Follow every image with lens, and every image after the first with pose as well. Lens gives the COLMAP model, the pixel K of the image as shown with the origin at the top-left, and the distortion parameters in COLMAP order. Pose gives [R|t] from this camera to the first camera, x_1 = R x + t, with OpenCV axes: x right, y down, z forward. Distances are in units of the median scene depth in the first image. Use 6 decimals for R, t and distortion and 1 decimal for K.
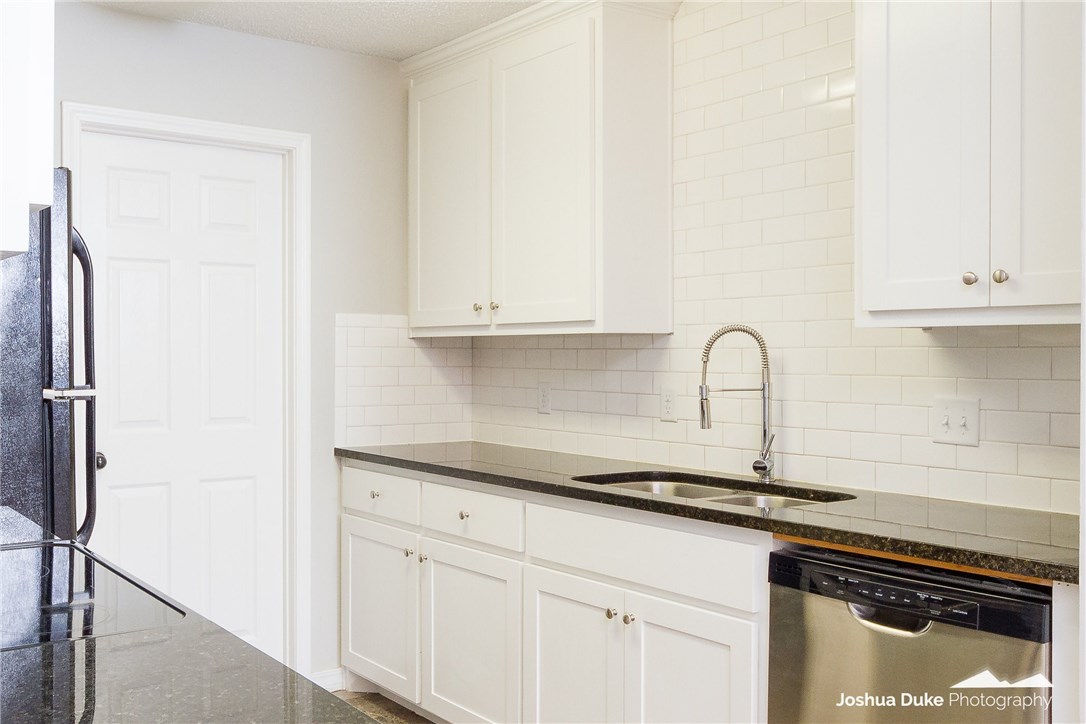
lens RADIAL K [[1019.4, 0, 543.0], [0, 1019.4, 362.0], [0, 0, 1]] dist [-0.011398, -0.002467]
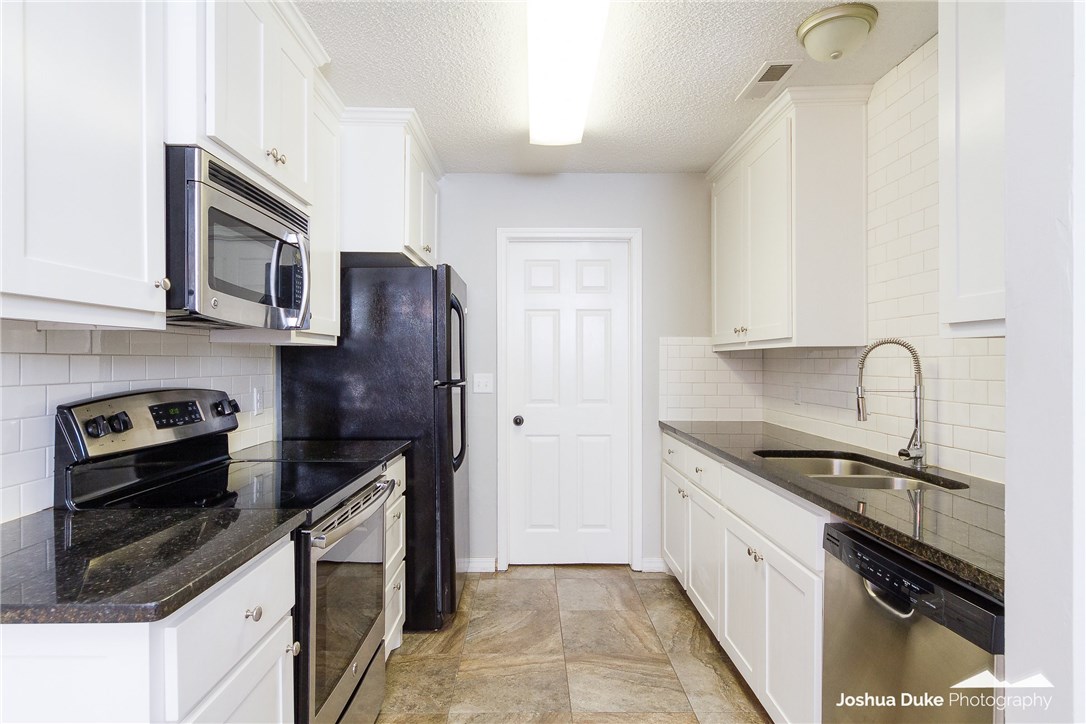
lens RADIAL K [[608.8, 0, 543.0], [0, 608.8, 362.0], [0, 0, 1]] dist [0.001364, -0.000568]
pose [[0.815543, -0.001721, -0.578694, 0.252098], [-0.003205, 0.999967, -0.007491, -0.000691], [0.578688, 0.007964, 0.815510, 0.138436]]
